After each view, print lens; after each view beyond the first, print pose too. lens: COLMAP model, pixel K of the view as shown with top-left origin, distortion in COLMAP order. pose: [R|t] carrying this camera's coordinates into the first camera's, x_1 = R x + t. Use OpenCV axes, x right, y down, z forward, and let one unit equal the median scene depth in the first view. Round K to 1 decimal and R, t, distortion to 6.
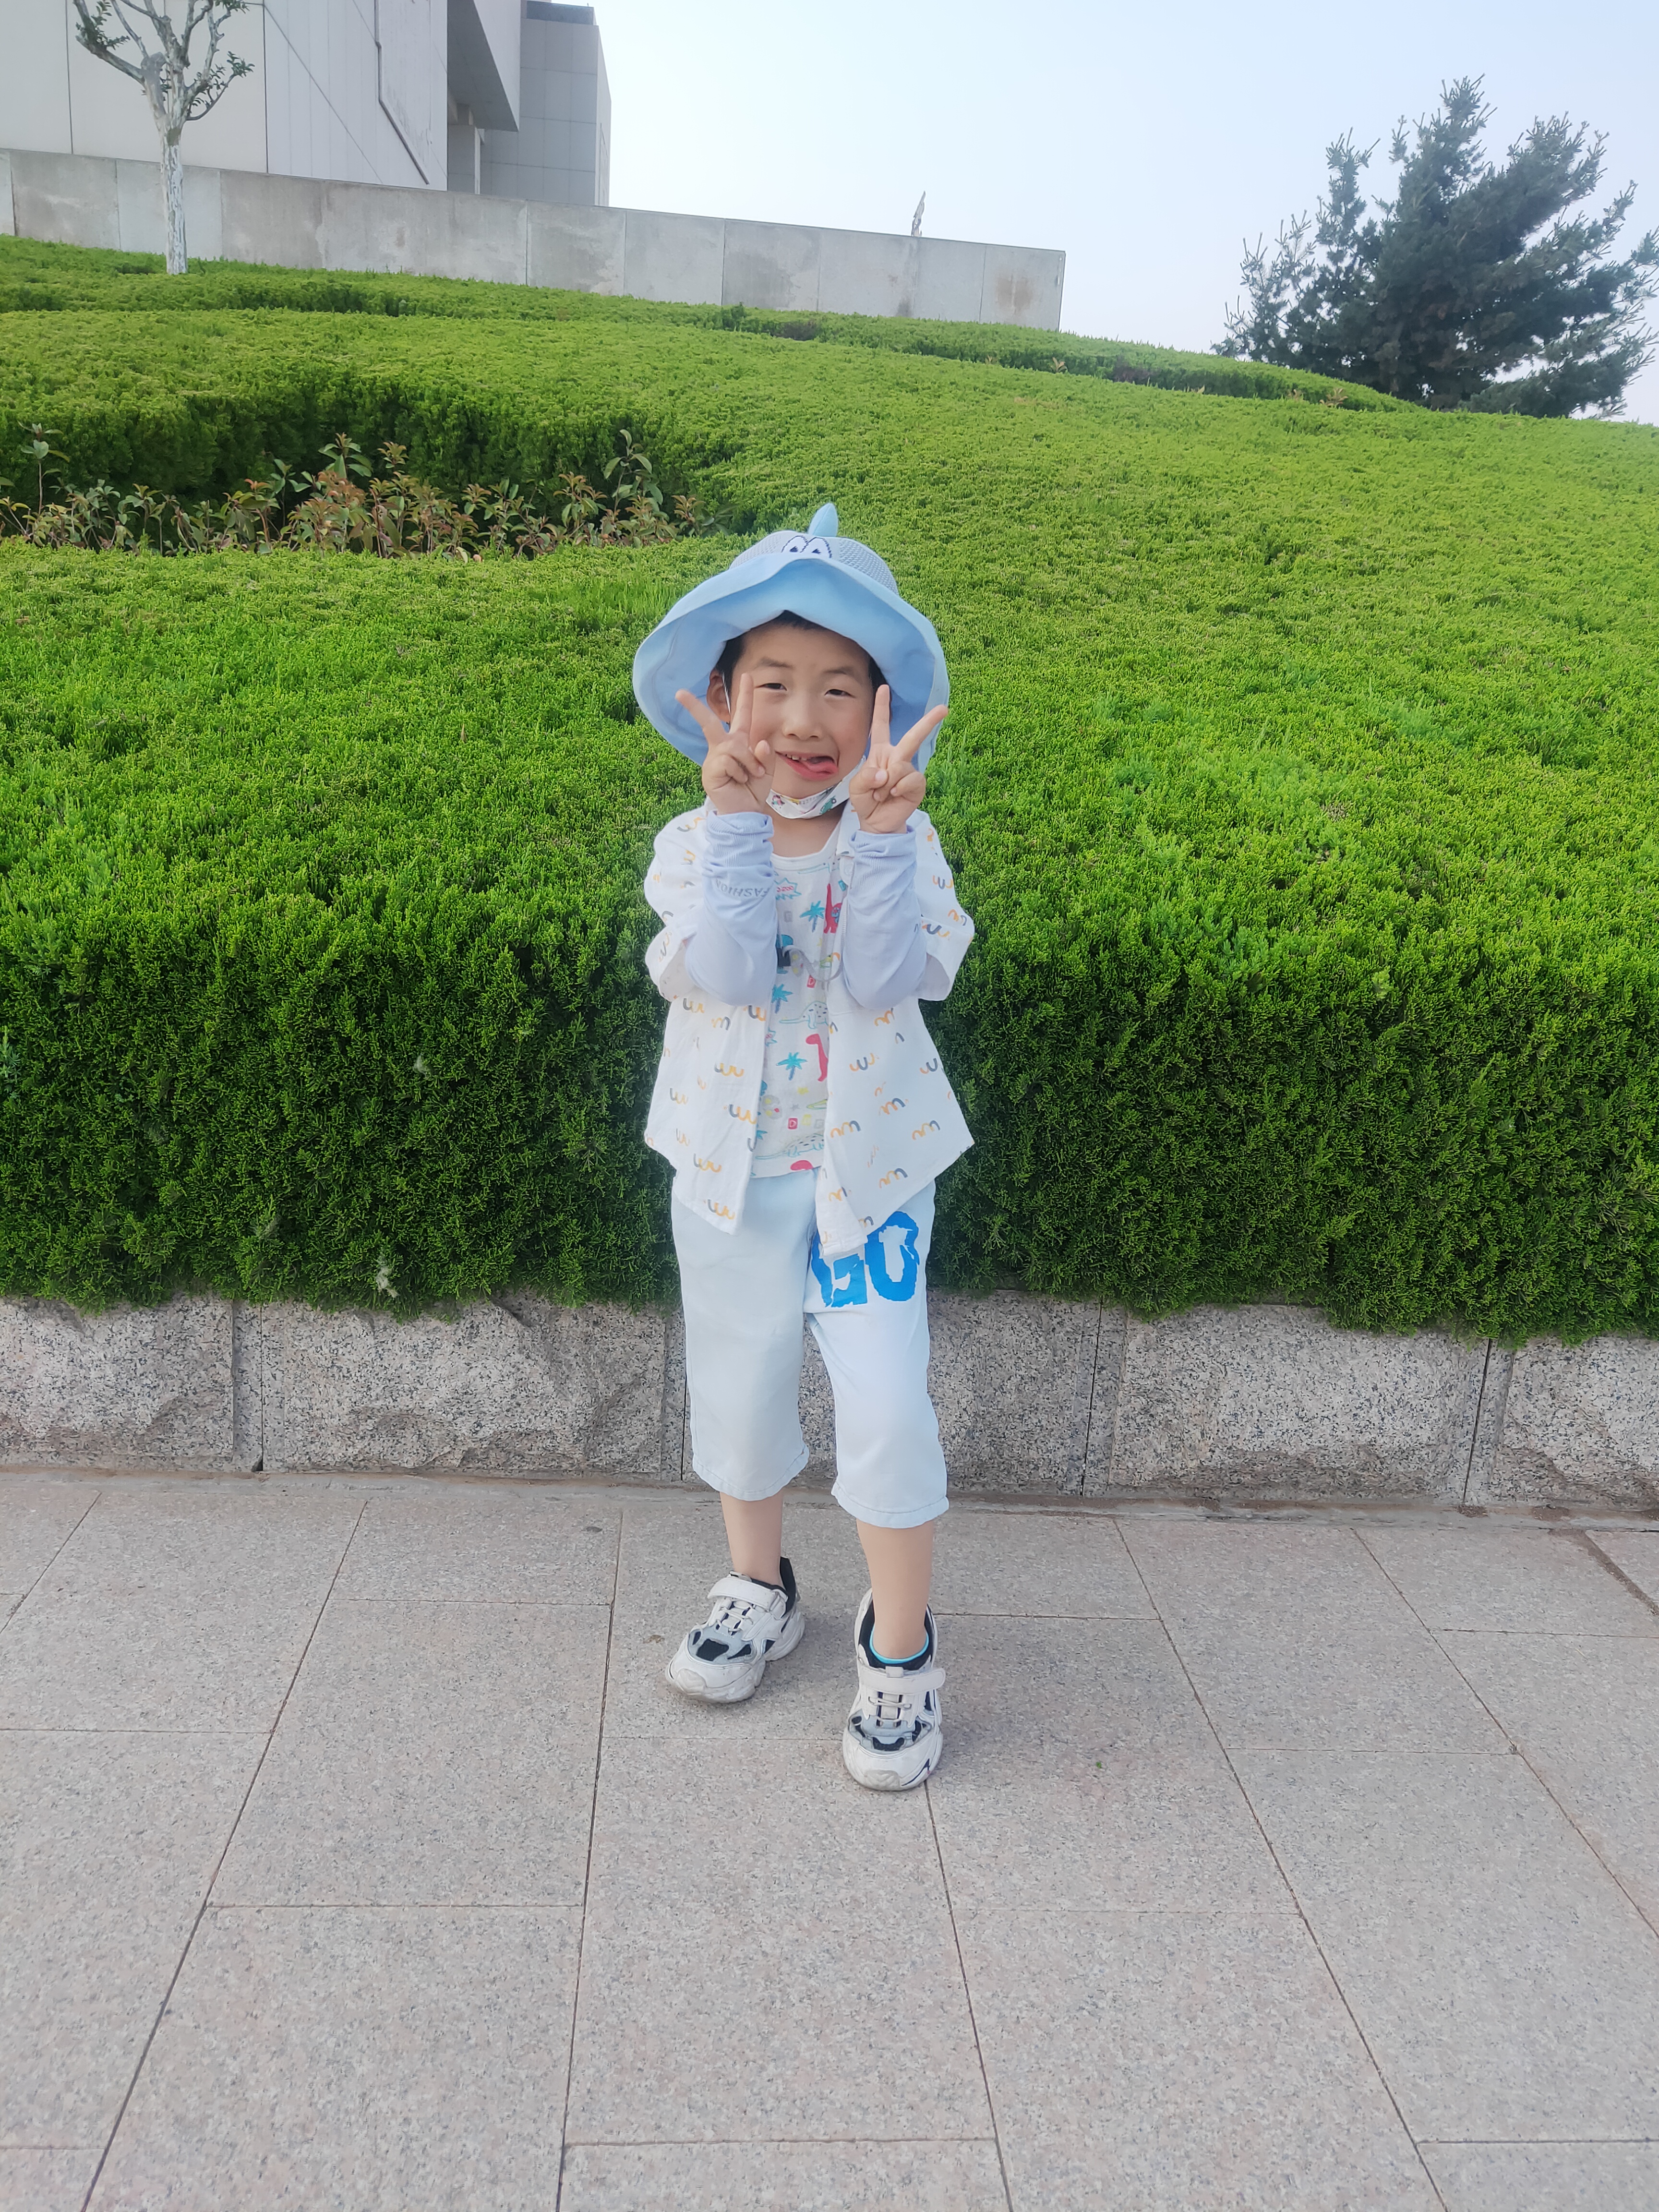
lens RADIAL K [[1696.5, 0, 833.5], [0, 1696.5, 1105.1], [0, 0, 1]] dist [0.034725, -0.012680]
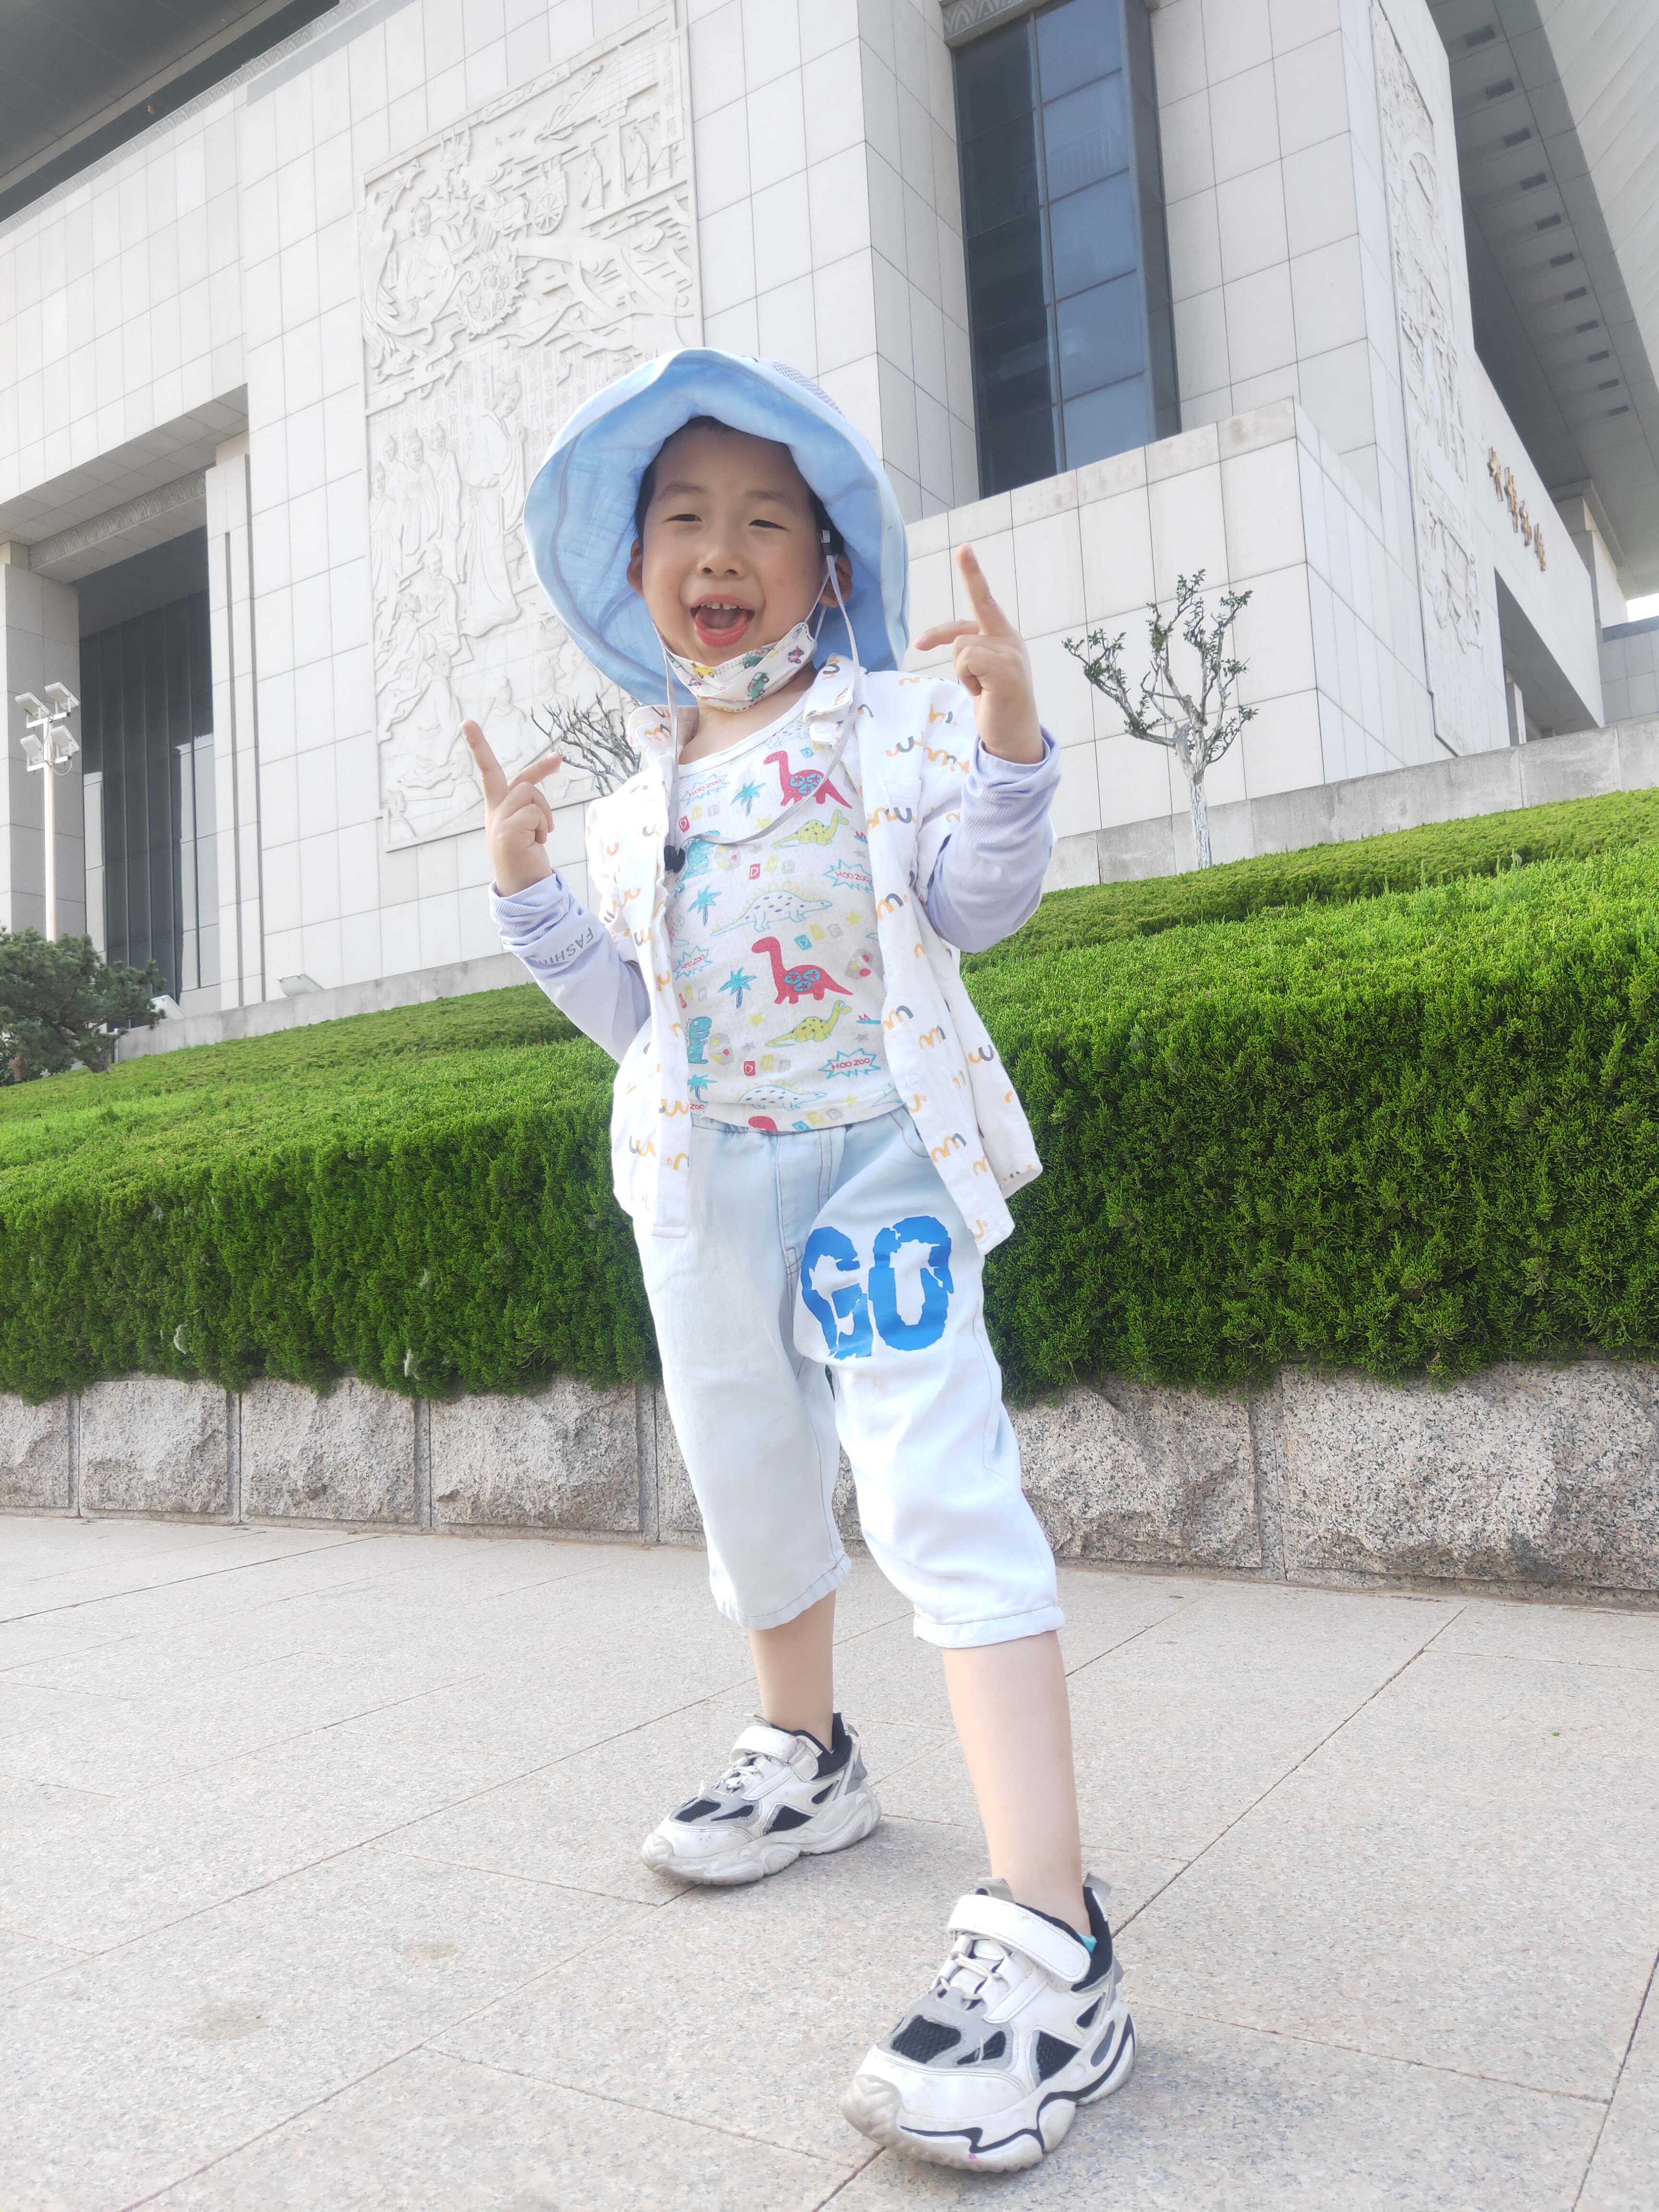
lens RADIAL K [[1696.5, 0, 831.4], [0, 1696.5, 1108.3], [0, 0, 1]] dist [0.034725, -0.012680]
pose [[0.790978, -0.166749, -0.588684, 0.358658], [-0.046963, 0.942761, -0.330145, 0.317992], [0.610040, 0.288784, 0.737872, -0.000663]]
